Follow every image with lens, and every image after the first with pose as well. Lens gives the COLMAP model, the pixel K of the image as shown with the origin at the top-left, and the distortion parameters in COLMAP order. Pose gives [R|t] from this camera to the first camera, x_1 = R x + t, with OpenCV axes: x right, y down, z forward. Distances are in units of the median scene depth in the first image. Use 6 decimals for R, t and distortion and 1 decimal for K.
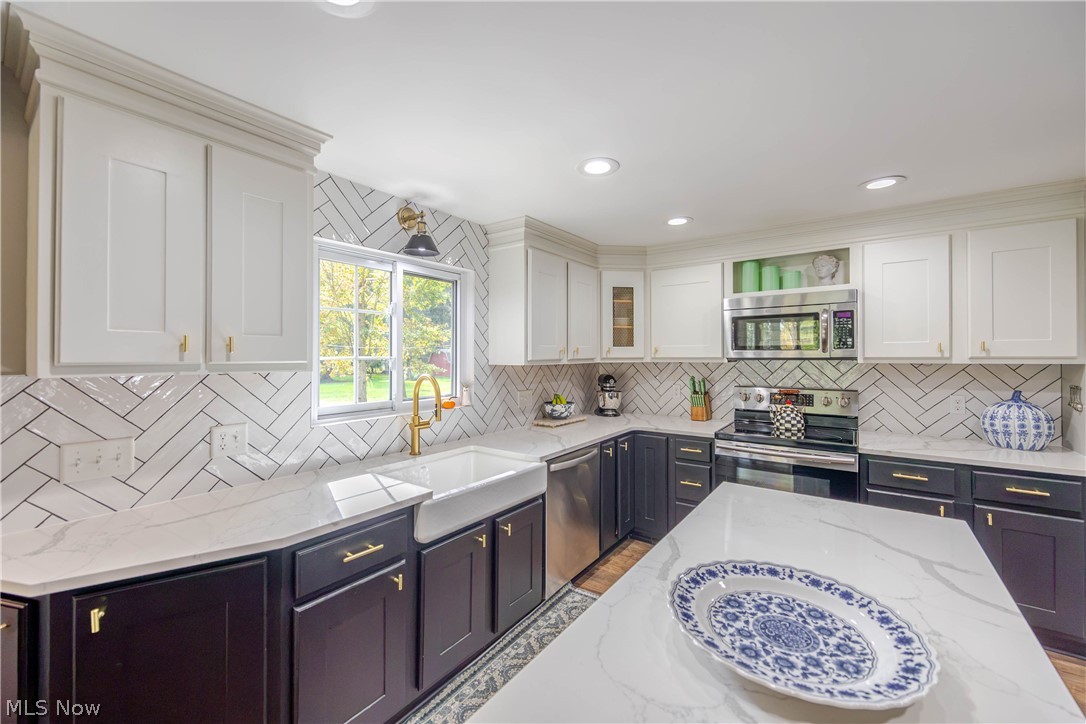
lens RADIAL K [[426.7, 0, 542.0], [0, 426.7, 357.3], [0, 0, 1]] dist [-0.003006, -0.000538]
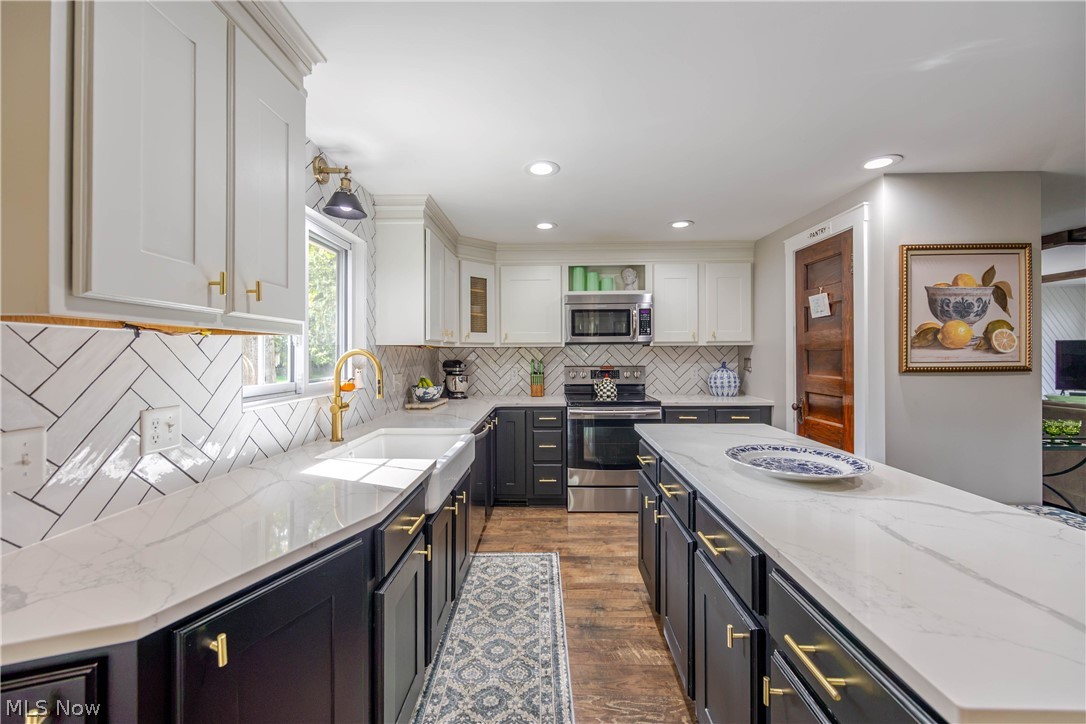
lens RADIAL K [[423.3, 0, 535.4], [0, 423.3, 358.9], [0, 0, 1]] dist [-0.001882, -0.000069]
pose [[0.825158, -0.007804, 0.564848, -0.384304], [0.005361, 0.999968, 0.005983, 0.046868], [-0.564877, -0.001909, 0.825173, 0.039789]]
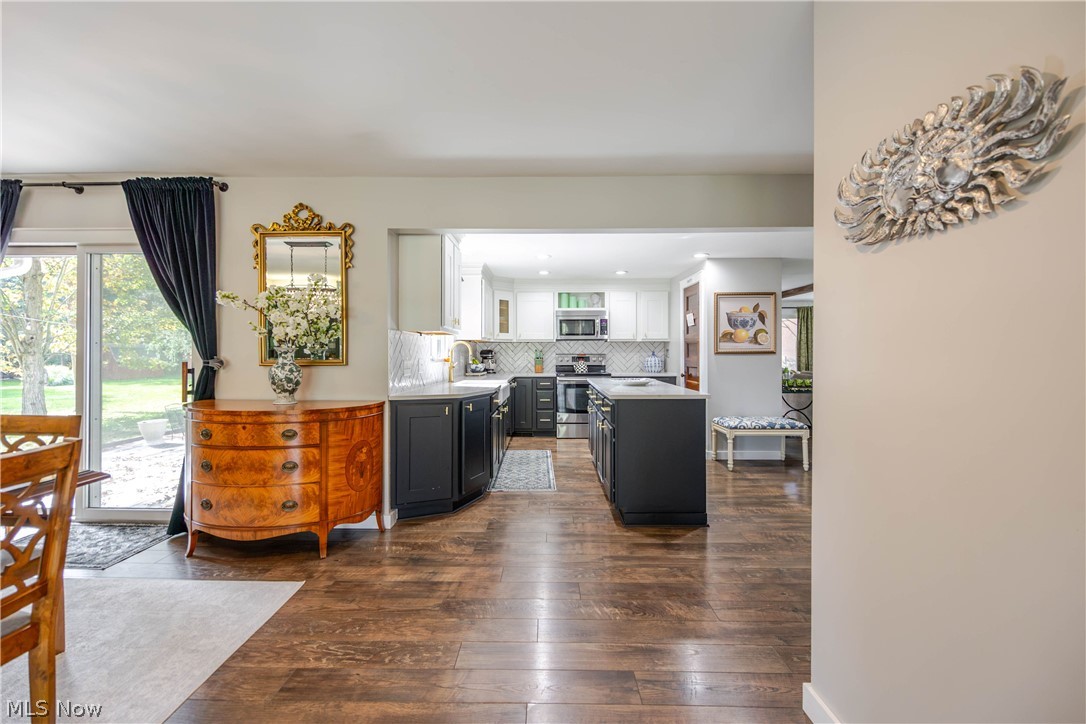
lens RADIAL K [[427.7, 0, 540.0], [0, 427.7, 355.9], [0, 0, 1]] dist [-0.000504, -0.000057]
pose [[0.815756, -0.002632, 0.578390, -0.939893], [0.001752, 0.999996, 0.002079, 0.087623], [-0.578393, -0.000683, 0.815758, -0.723062]]
